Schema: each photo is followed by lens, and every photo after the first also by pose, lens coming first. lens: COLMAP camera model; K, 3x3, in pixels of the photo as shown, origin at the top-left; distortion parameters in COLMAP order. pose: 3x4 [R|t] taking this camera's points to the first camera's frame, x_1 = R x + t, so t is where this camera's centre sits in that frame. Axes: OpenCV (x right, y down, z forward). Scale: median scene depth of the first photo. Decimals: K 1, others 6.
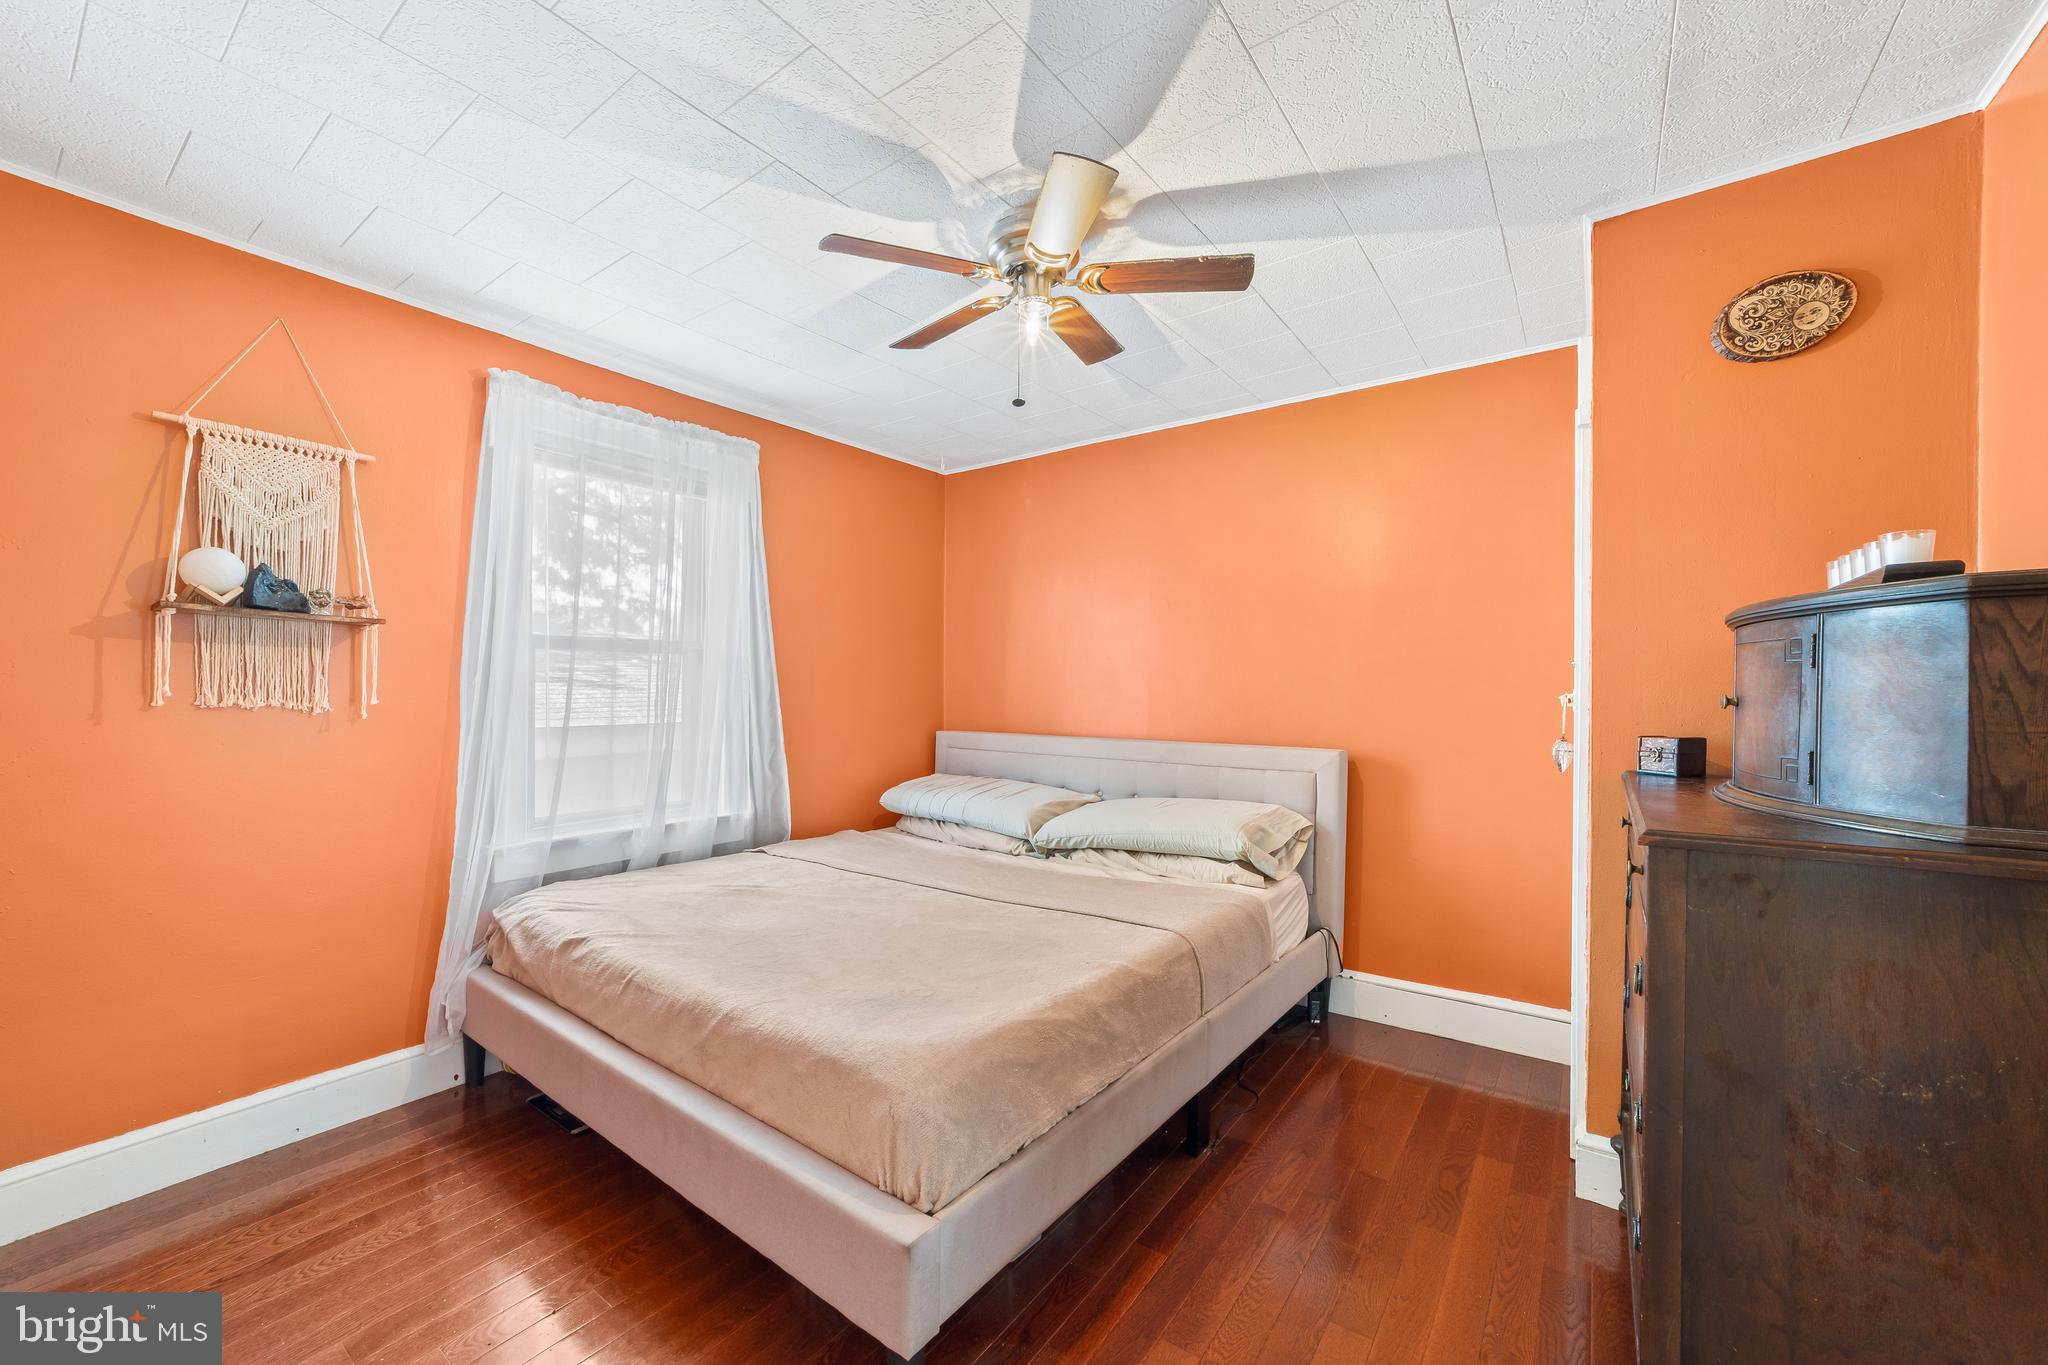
lens RADIAL K [[781.5, 0, 1019.7], [0, 781.5, 700.9], [0, 0, 1]] dist [0.001746, 0.000128]
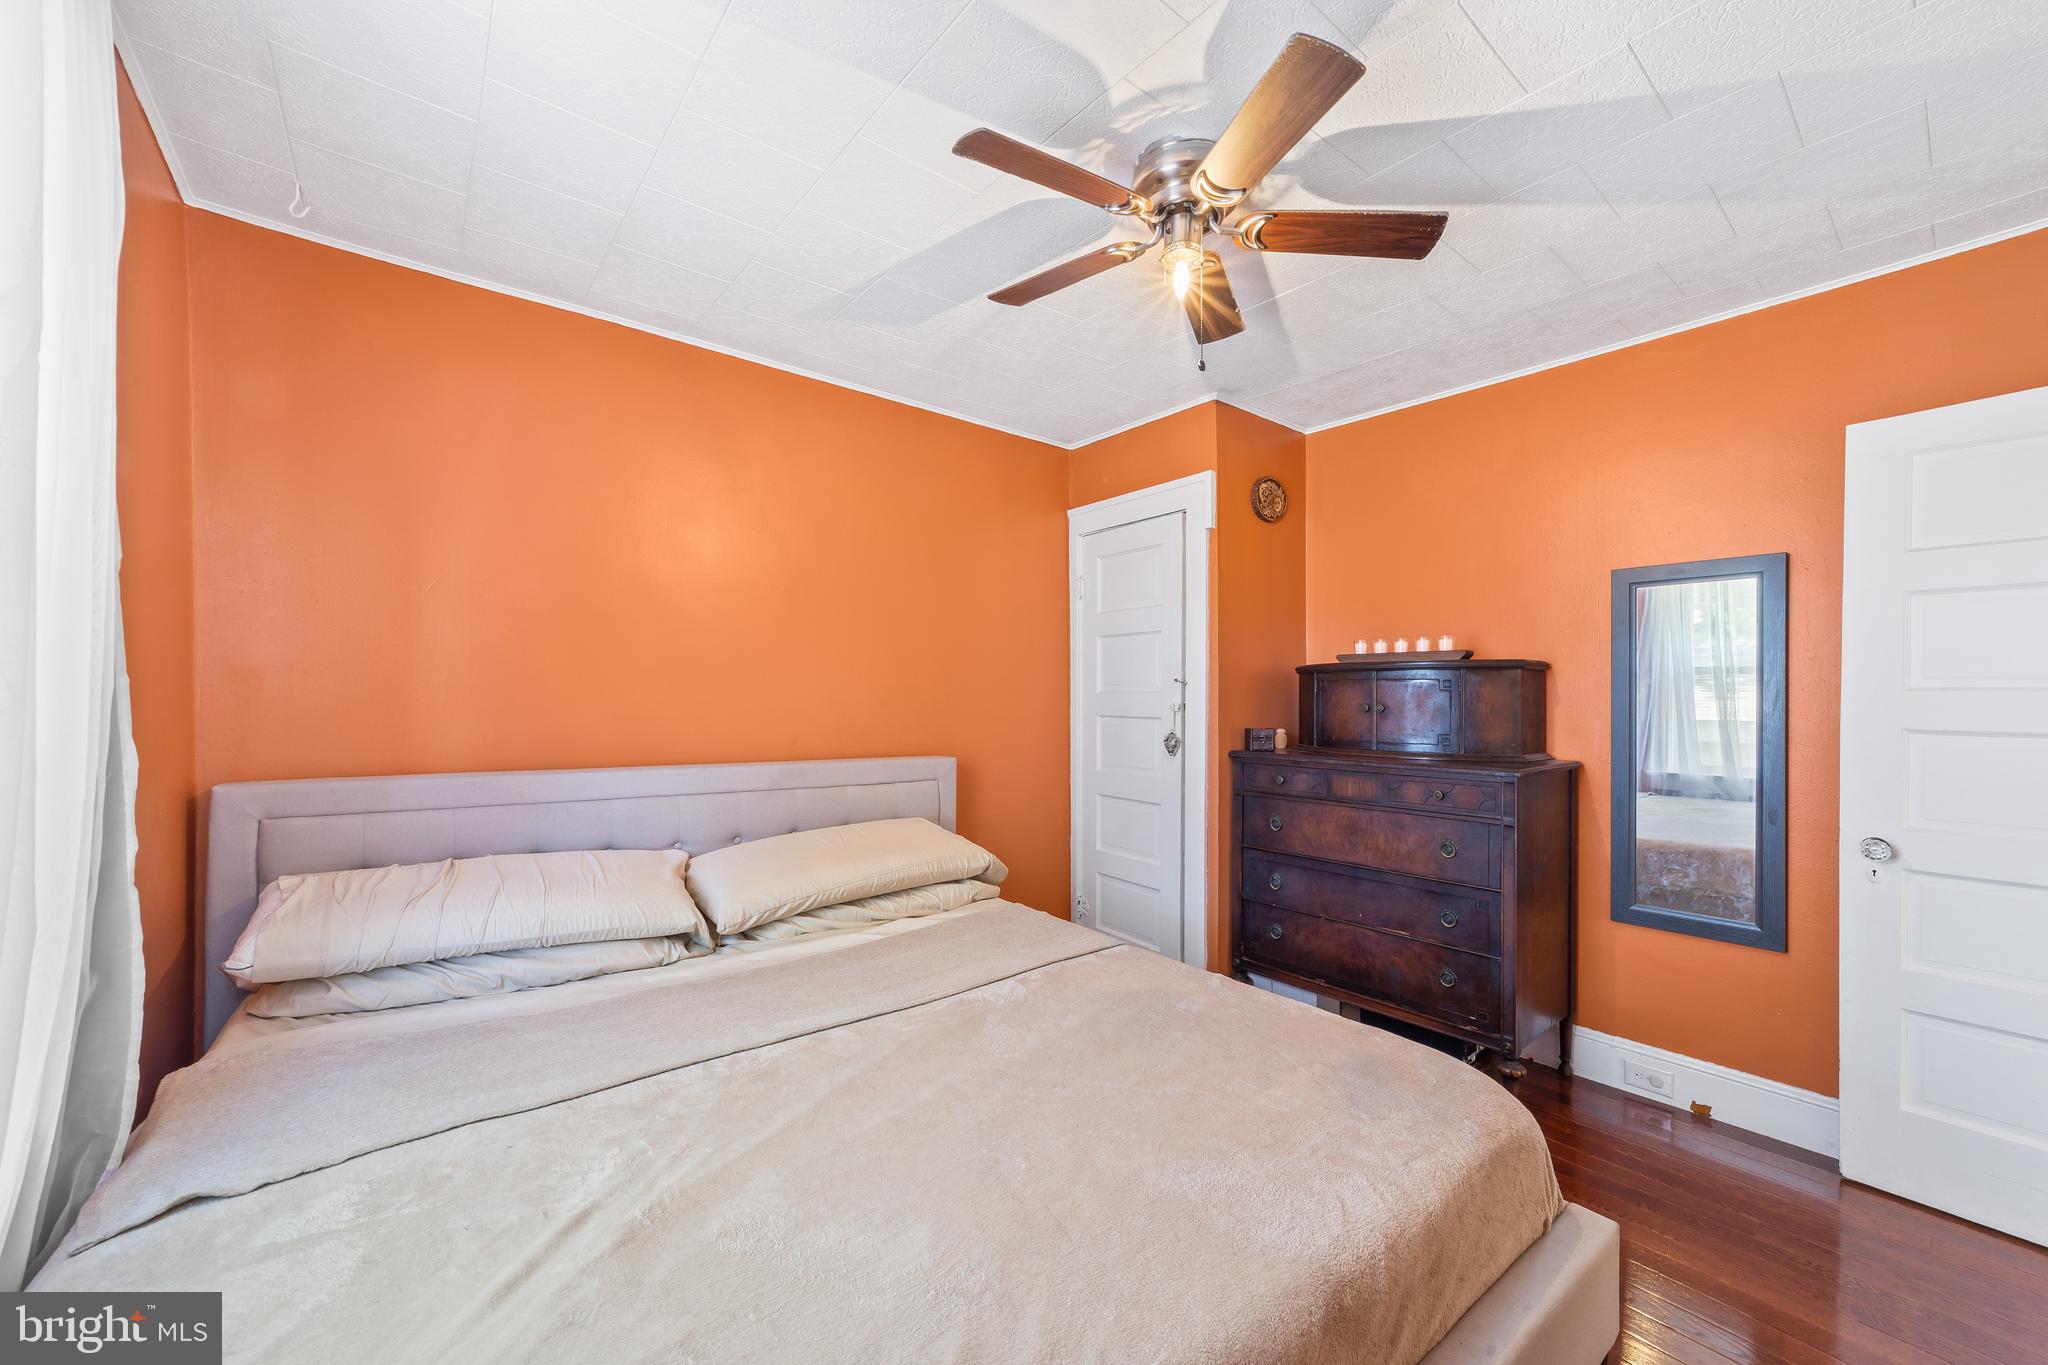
lens RADIAL K [[789.3, 0, 1026.2], [0, 789.3, 716.1], [0, 0, 1]] dist [0.001113, 0.000069]
pose [[0.258911, -0.007907, 0.965869, -0.663204], [0.001384, 0.999969, 0.007815, 0.001188], [-0.965900, -0.000686, 0.258914, 0.733809]]
